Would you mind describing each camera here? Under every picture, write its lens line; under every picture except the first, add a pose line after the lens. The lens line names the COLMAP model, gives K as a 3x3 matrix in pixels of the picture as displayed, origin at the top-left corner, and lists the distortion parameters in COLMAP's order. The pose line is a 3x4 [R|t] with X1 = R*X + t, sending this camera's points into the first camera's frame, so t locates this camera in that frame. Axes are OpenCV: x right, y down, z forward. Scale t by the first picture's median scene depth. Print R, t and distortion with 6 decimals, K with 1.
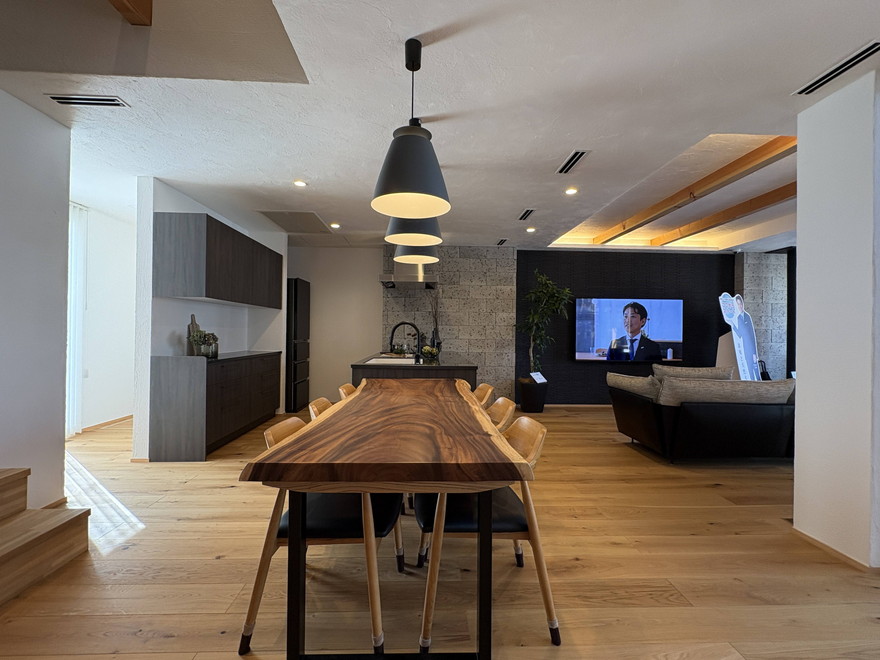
lens RADIAL K [[397.8, 0, 440.0], [0, 397.8, 330.0], [0, 0, 1]] dist [0.000345, 0.000086]
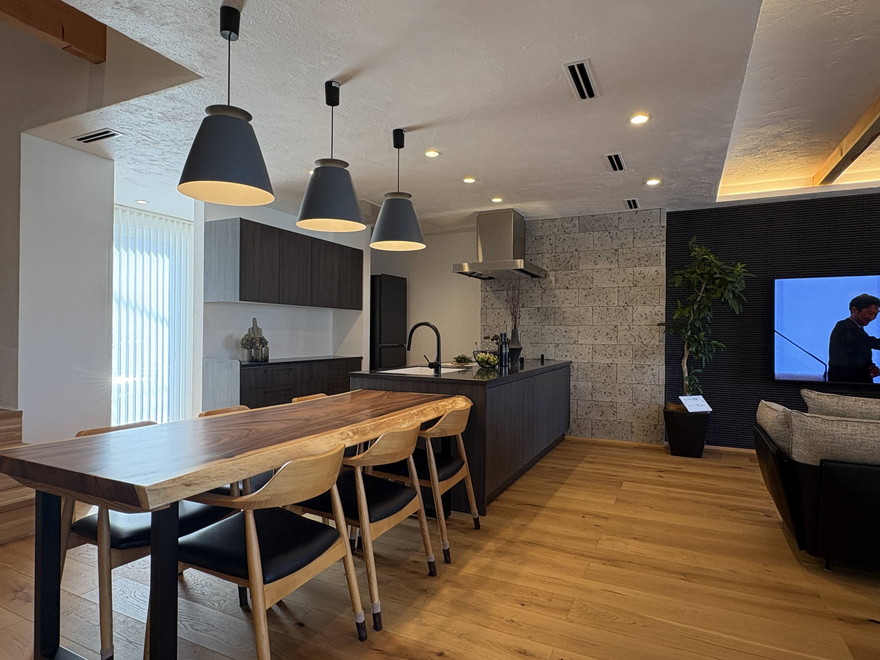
lens RADIAL K [[502.4, 0, 440.0], [0, 502.4, 330.0], [0, 0, 1]] dist [0.001563, 0.000838]
pose [[0.880663, -0.007813, -0.473679, 0.272938], [0.005728, 0.999967, -0.005844, 0.000955], [0.473708, 0.002434, 0.880678, 0.073769]]
